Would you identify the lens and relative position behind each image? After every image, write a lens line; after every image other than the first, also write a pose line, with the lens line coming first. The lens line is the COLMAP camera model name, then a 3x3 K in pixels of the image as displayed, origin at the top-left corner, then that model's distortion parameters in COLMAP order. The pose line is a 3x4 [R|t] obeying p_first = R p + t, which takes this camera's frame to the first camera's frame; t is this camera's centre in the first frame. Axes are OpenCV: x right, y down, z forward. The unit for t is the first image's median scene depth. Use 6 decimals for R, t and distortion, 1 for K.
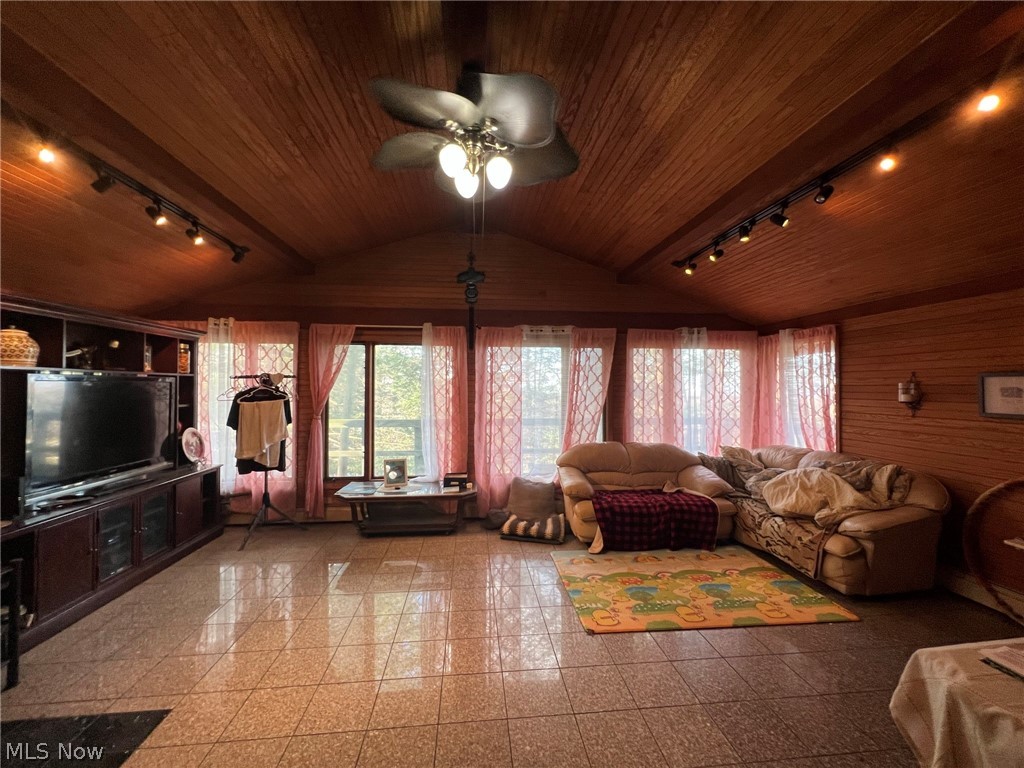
lens RADIAL K [[412.3, 0, 512.0], [0, 412.3, 384.0], [0, 0, 1]] dist [-0.001045, 0.000465]
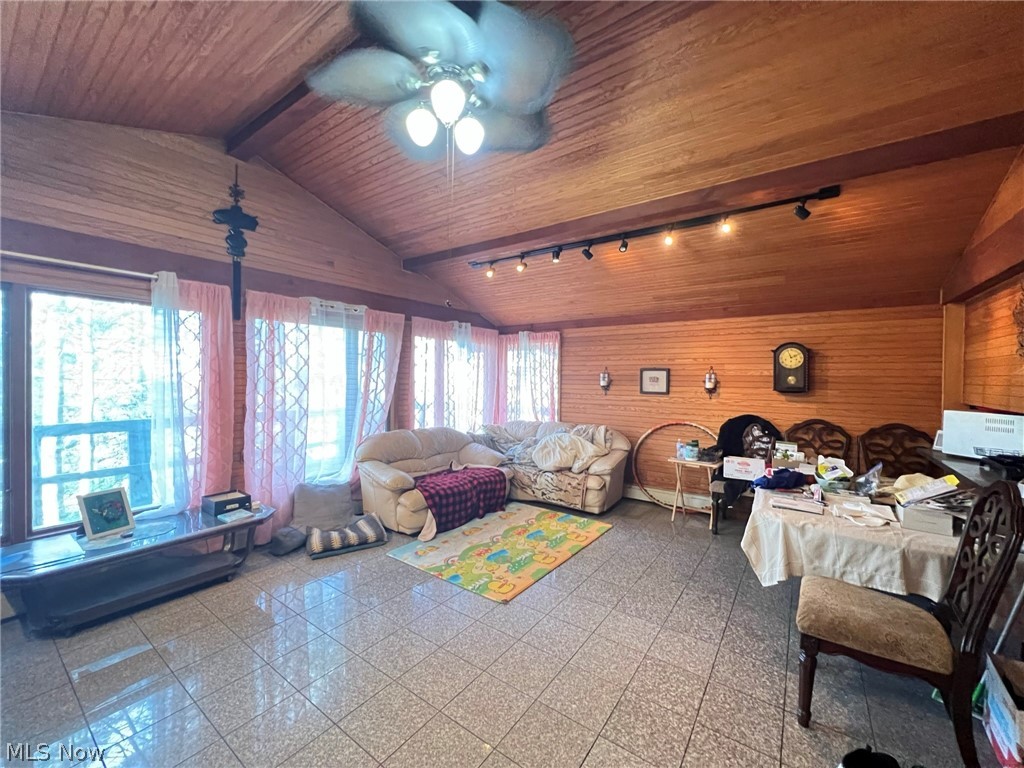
lens RADIAL K [[410.1, 0, 512.0], [0, 410.1, 384.0], [0, 0, 1]] dist [-0.000783, 0.000013]
pose [[0.662763, -0.007189, 0.748795, -0.394357], [-0.014743, 0.999635, 0.022647, 0.005903], [-0.748684, -0.026049, 0.662415, 0.194204]]
